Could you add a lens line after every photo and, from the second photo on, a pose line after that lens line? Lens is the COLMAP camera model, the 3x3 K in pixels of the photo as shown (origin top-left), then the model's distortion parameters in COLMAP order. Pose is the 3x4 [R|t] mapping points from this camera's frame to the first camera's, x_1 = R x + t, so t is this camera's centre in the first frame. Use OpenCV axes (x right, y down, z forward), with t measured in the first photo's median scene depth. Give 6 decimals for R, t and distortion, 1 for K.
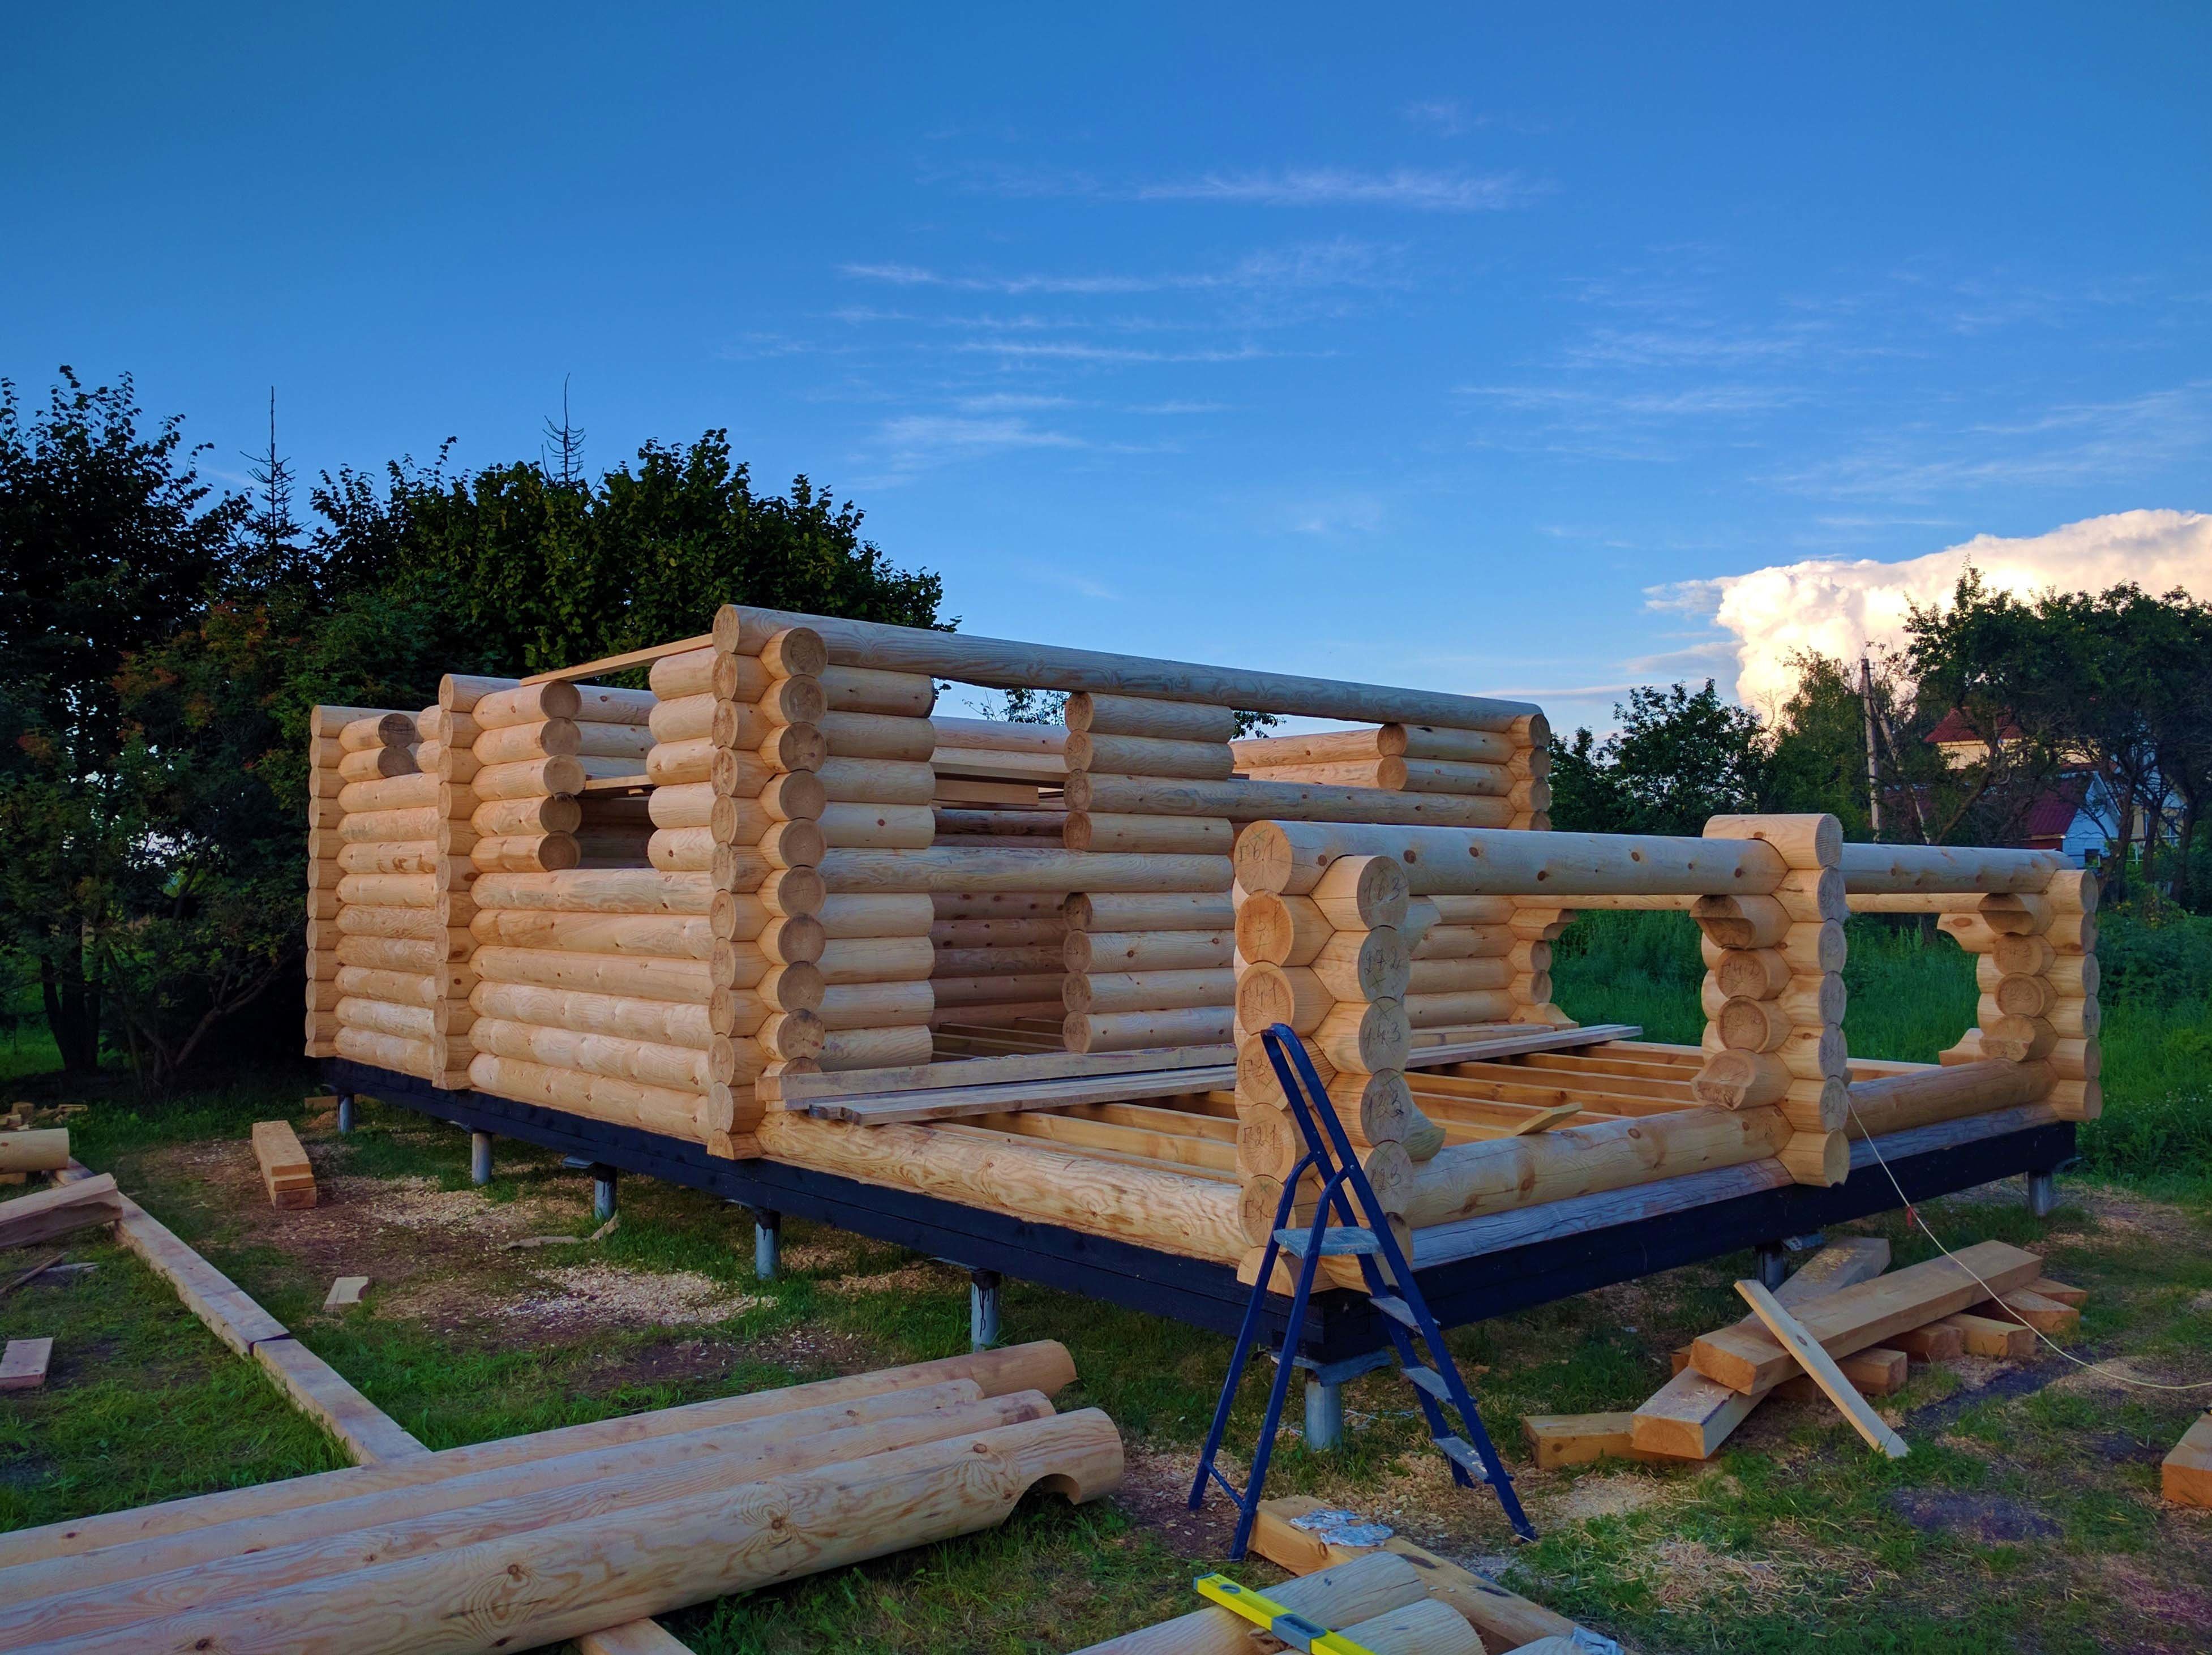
lens RADIAL K [[1739.1, 0, 1106.0], [0, 1739.1, 827.5], [0, 0, 1]] dist [0.001990, -0.000734]
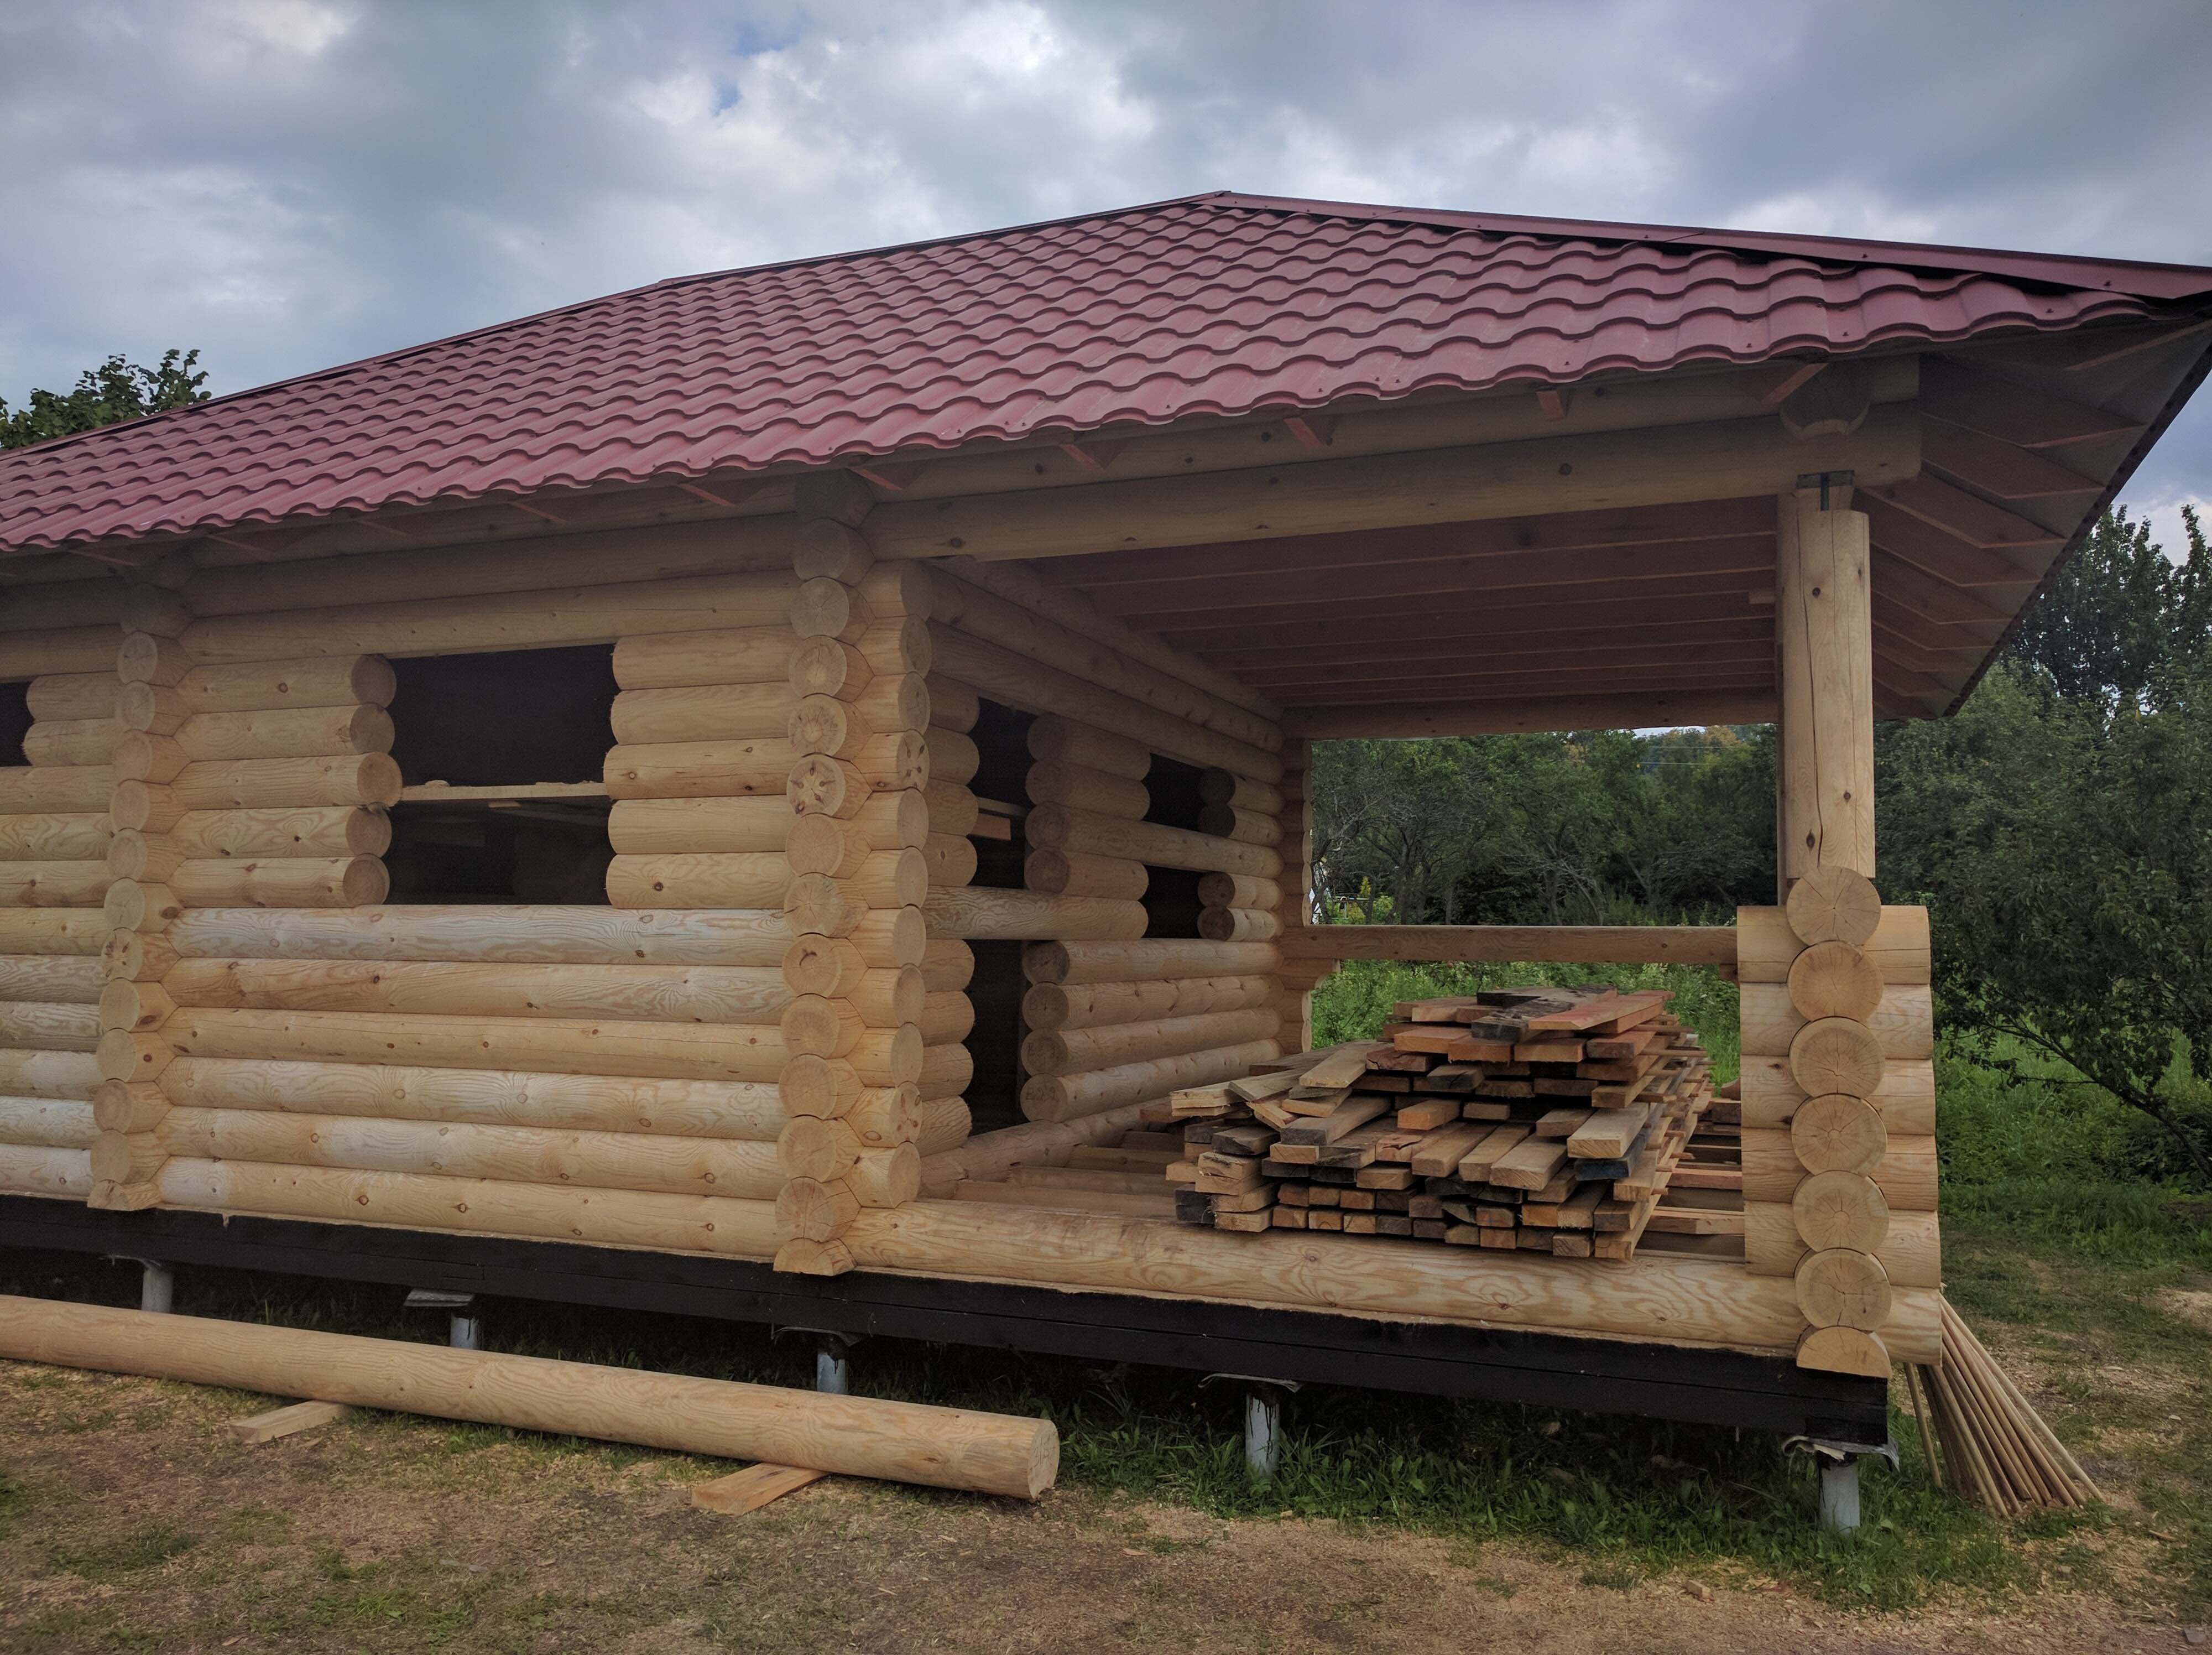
lens RADIAL K [[1707.2, 0, 1102.1], [0, 1707.2, 840.8], [0, 0, 1]] dist [-0.004046, 0.029661]
pose [[0.888886, 0.033076, 0.456933, -0.376093], [-0.023278, 0.999363, -0.027058, 0.009303], [-0.457536, 0.013415, 0.889090, 0.203187]]
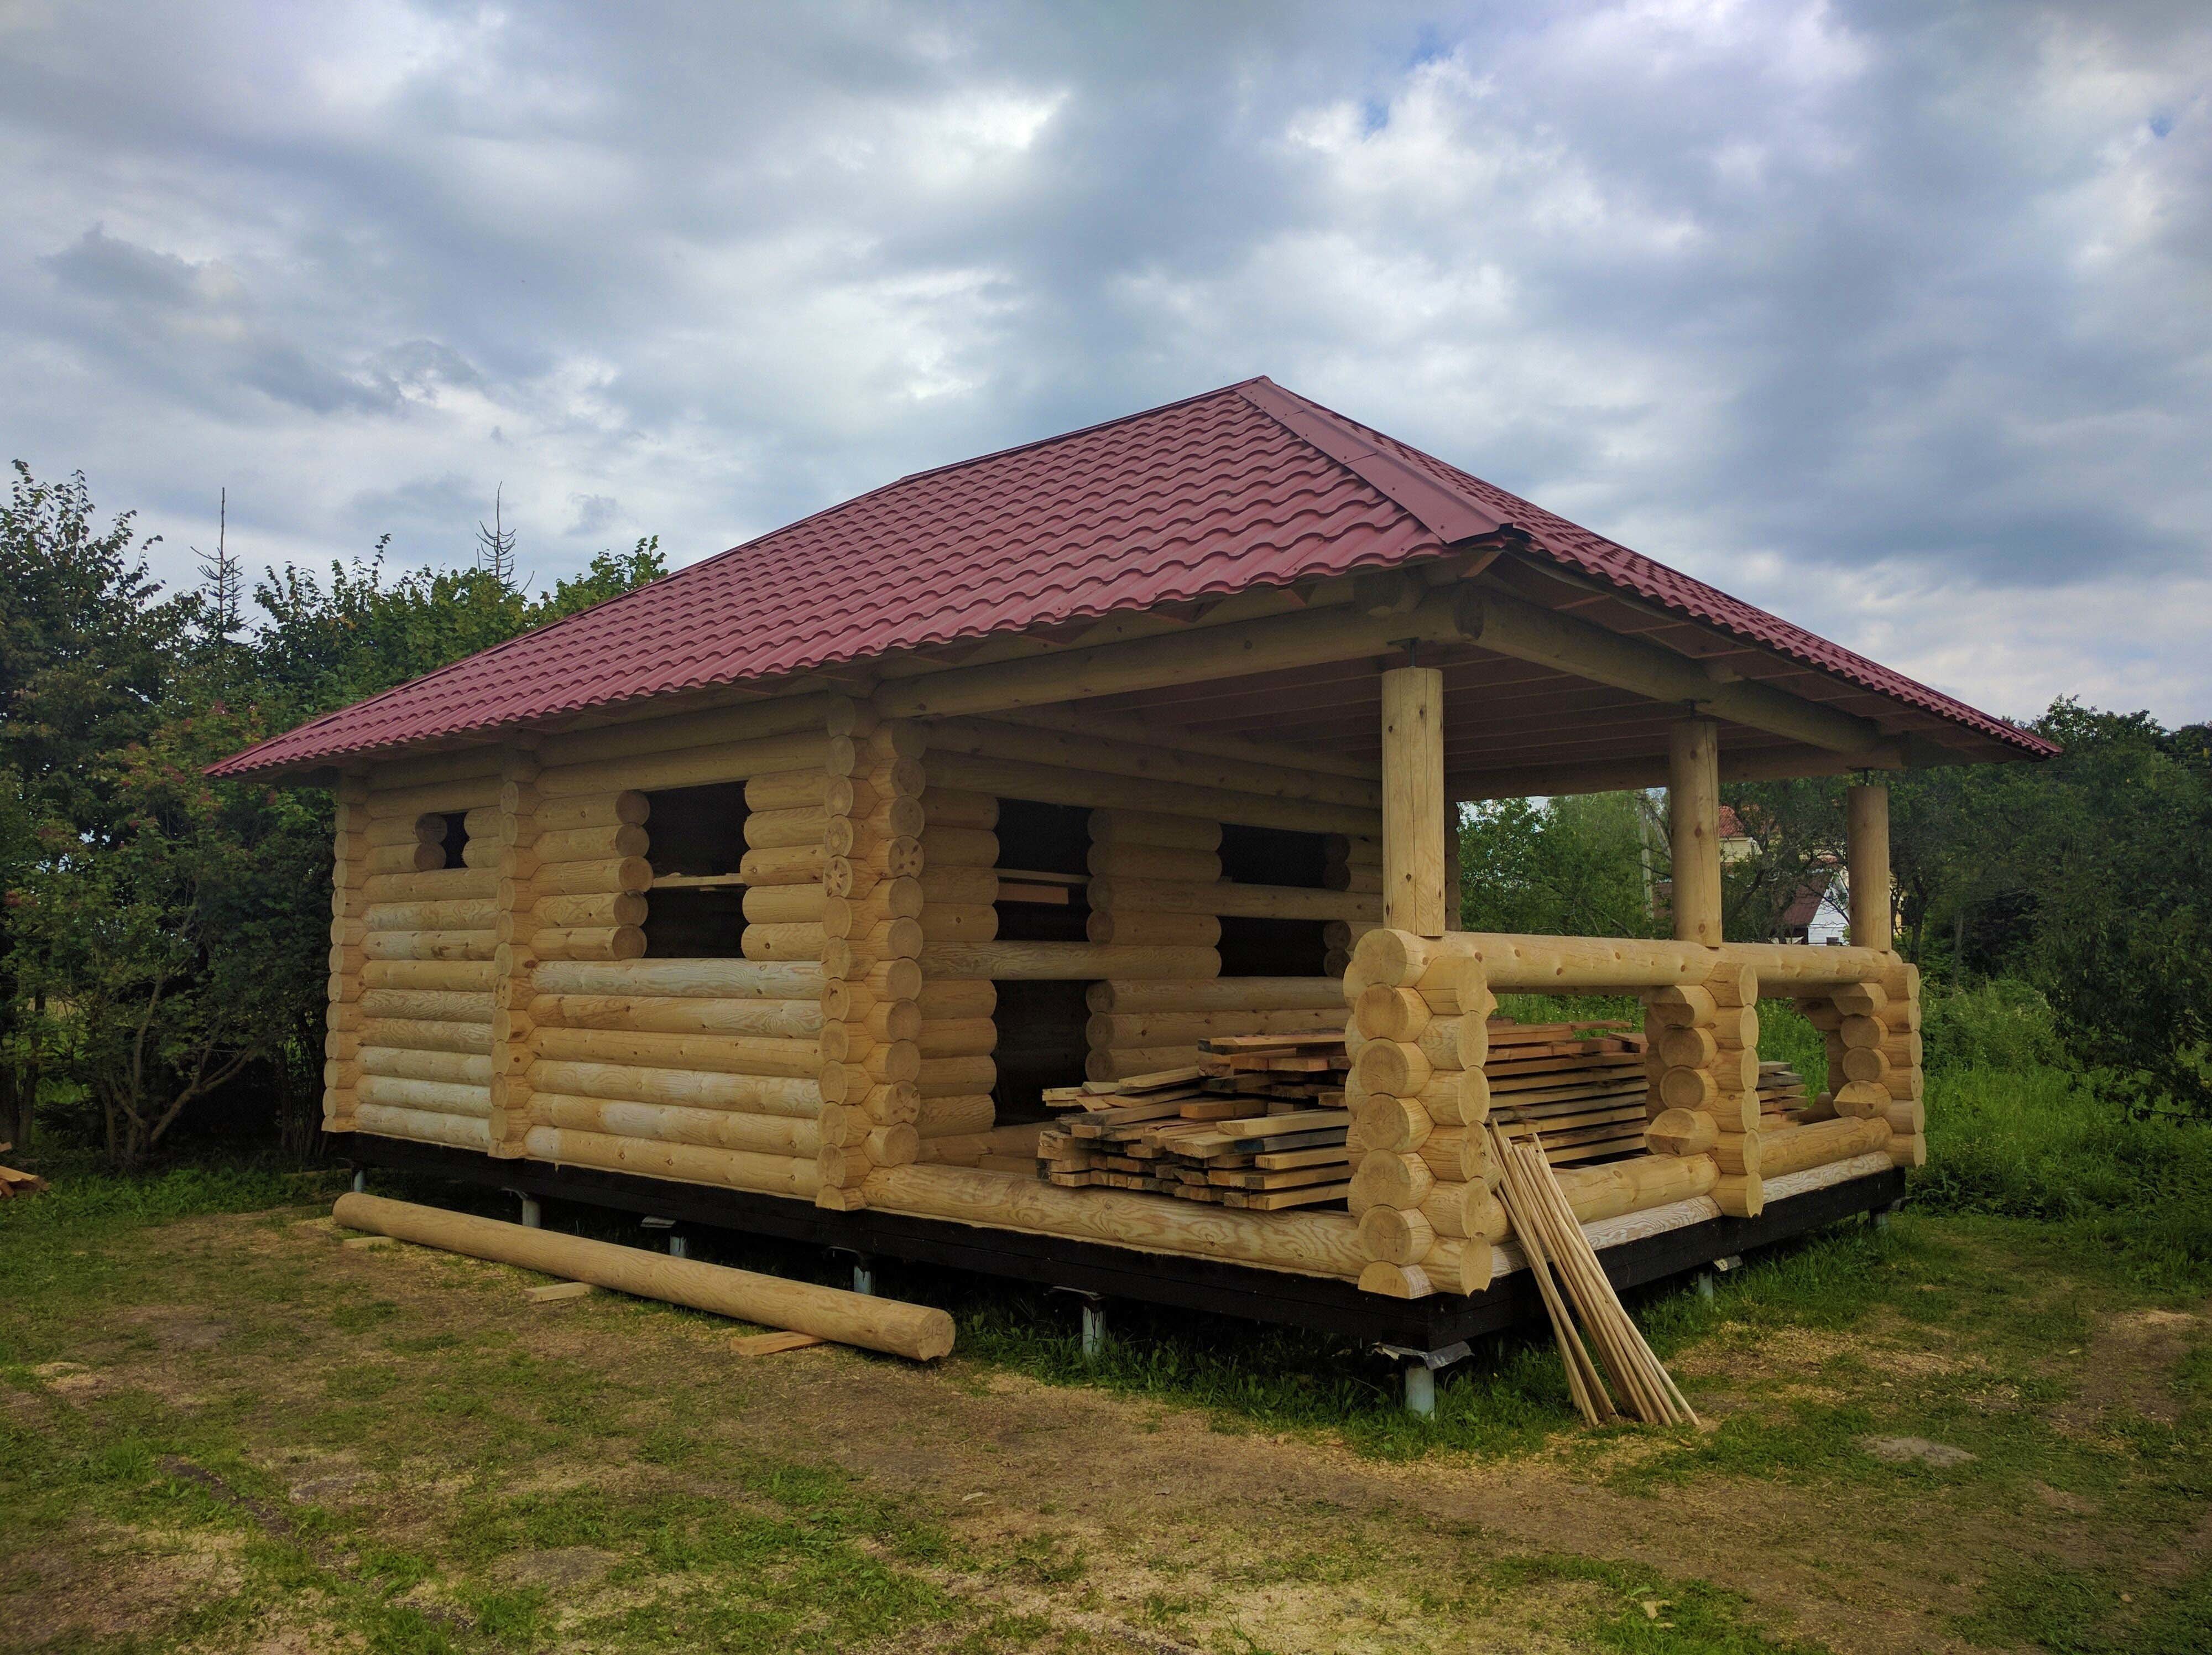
lens RADIAL K [[1707.2, 0, 1102.1], [0, 1707.2, 840.8], [0, 0, 1]] dist [-0.004046, 0.029661]
pose [[0.992392, 0.011255, 0.122599, -0.150720], [-0.006378, 0.999175, -0.040099, -0.009417], [-0.122950, 0.039011, 0.991646, -0.131100]]
